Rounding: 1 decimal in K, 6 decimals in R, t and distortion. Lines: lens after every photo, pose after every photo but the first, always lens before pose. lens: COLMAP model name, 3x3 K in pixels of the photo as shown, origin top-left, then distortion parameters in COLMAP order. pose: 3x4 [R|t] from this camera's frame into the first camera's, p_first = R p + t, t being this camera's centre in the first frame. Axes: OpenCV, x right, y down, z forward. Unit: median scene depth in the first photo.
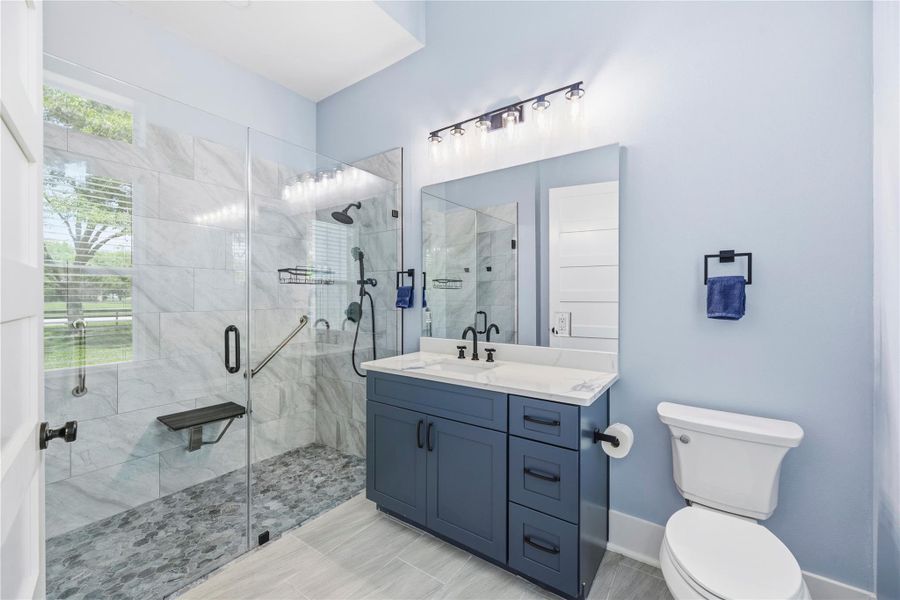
lens RADIAL K [[364.6, 0, 450.0], [0, 364.6, 300.0], [0, 0, 1]] dist [-0.000758, 0.000003]
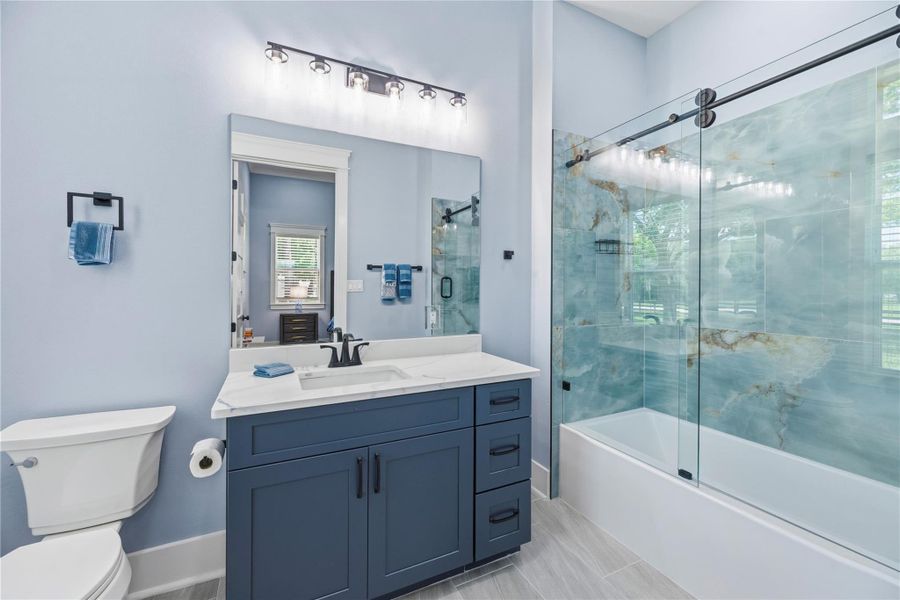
lens RADIAL K [[371.6, 0, 450.0], [0, 371.6, 300.0], [0, 0, 1]] dist [0.080581, -0.000009]
pose [[0.484790, -0.024539, 0.874286, -0.696075], [0.013897, 0.999696, 0.020353, -0.002329], [-0.874520, 0.002283, 0.484984, 0.500360]]
